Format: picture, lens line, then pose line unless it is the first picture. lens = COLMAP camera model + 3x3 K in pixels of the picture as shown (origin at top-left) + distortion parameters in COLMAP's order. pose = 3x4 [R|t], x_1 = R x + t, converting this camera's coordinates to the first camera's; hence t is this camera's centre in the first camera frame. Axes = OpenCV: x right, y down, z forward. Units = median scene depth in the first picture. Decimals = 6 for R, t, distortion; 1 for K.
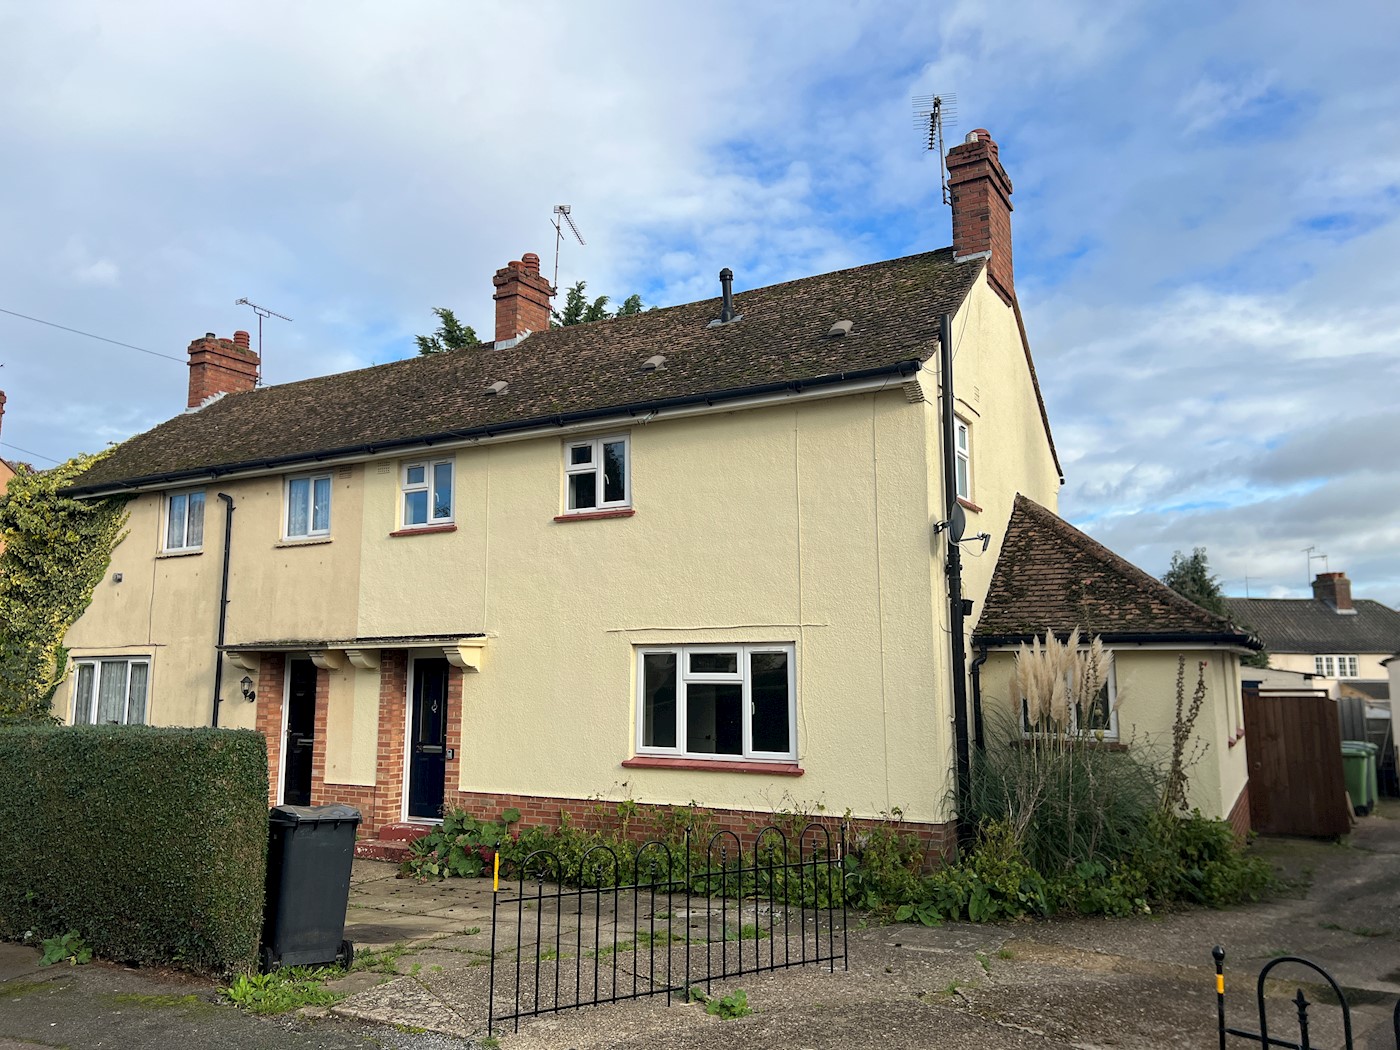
lens RADIAL K [[1054.0, 0, 700.7], [0, 1054.0, 512.7], [0, 0, 1]] dist [0.078289, -0.102461]
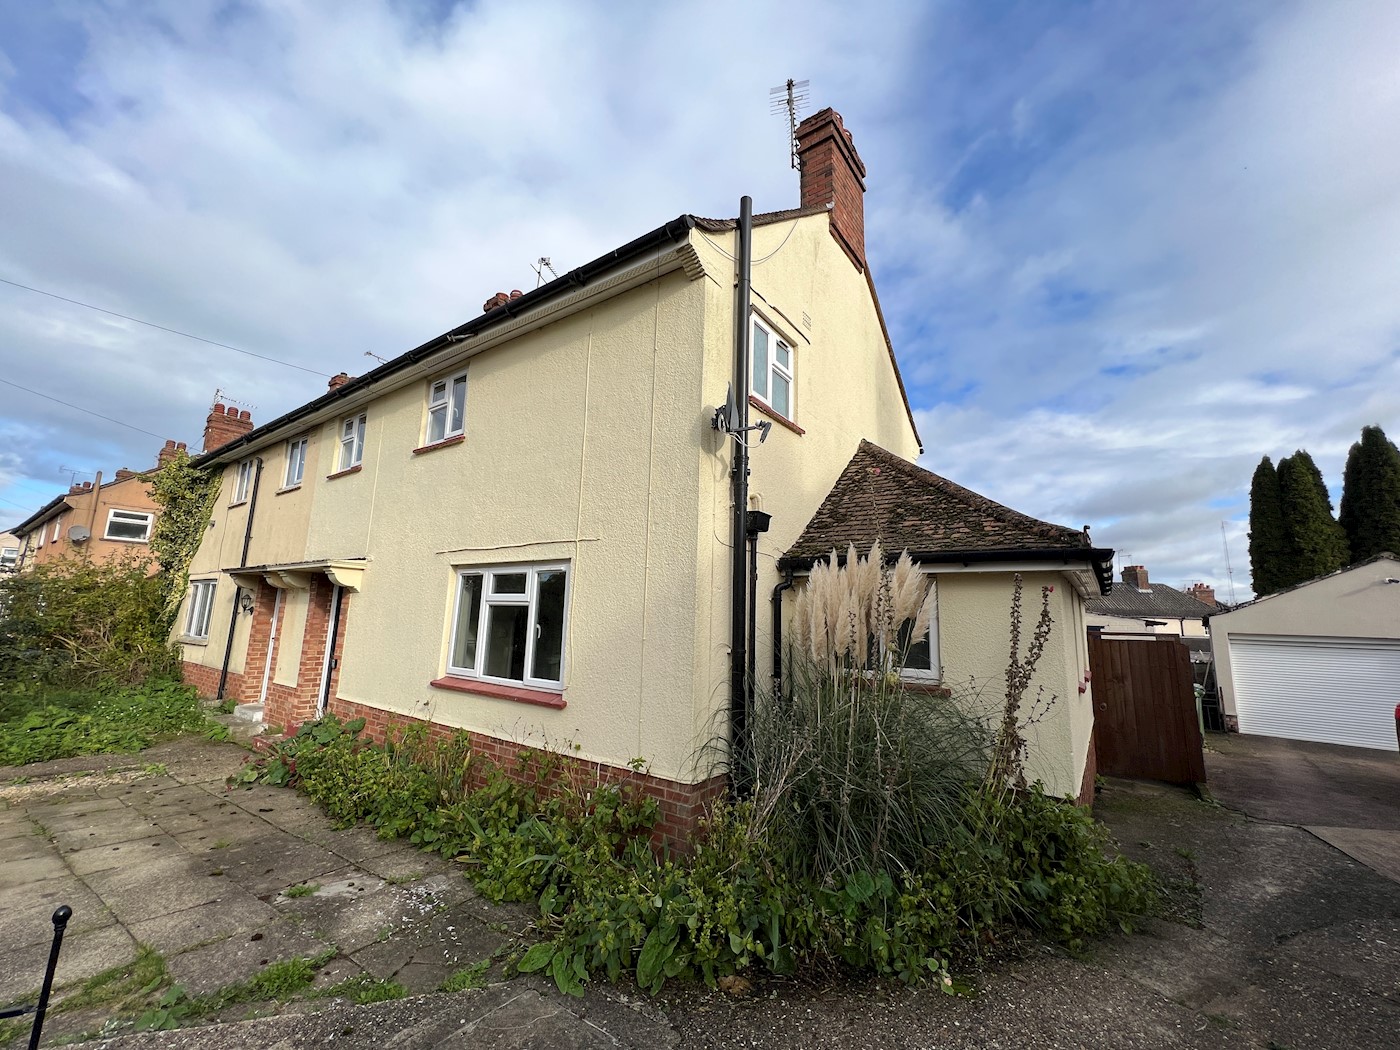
lens RADIAL K [[560.4, 0, 695.1], [0, 560.4, 522.1], [0, 0, 1]] dist [0.000227, -0.000321]
pose [[0.992946, 0.012488, -0.117907, 0.235368], [-0.015047, 0.999670, -0.020838, 0.093442], [0.117608, 0.022466, 0.992806, 0.504912]]
